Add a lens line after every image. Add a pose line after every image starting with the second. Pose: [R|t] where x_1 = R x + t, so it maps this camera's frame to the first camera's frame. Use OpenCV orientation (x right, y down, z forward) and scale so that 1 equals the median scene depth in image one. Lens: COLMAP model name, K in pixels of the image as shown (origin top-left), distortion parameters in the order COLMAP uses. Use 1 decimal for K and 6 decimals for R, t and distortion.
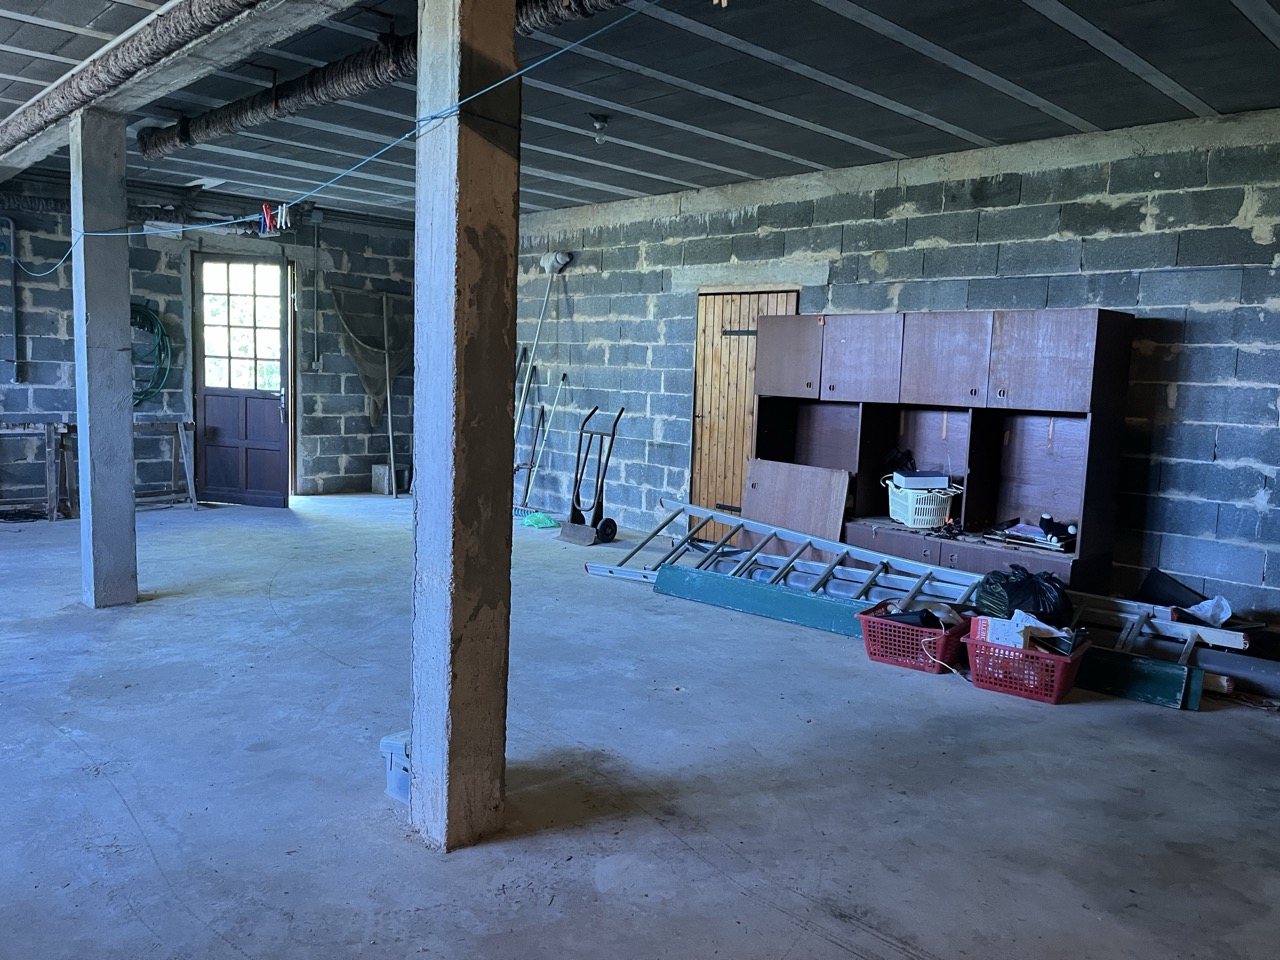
lens RADIAL K [[970.6, 0, 641.6], [0, 970.6, 480.6], [0, 0, 1]] dist [0.044167, -0.060560]
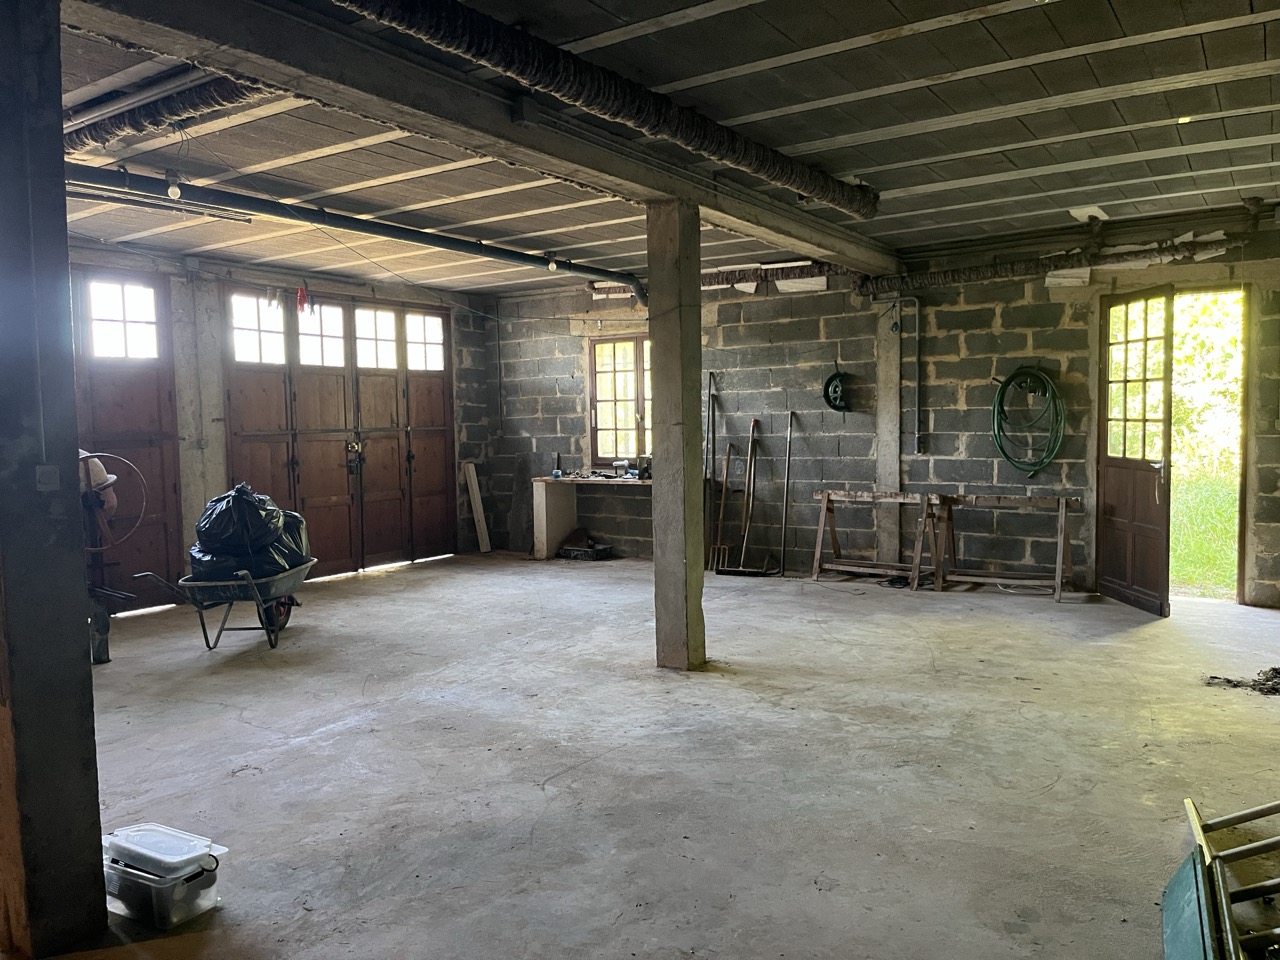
lens RADIAL K [[970.6, 0, 652.8], [0, 970.6, 504.3], [0, 0, 1]] dist [0.044167, -0.060560]
pose [[0.221213, 0.044859, -0.974193, 0.296368], [-0.087016, 0.995865, 0.026098, -0.046381], [0.971336, 0.078998, 0.224202, 0.470184]]
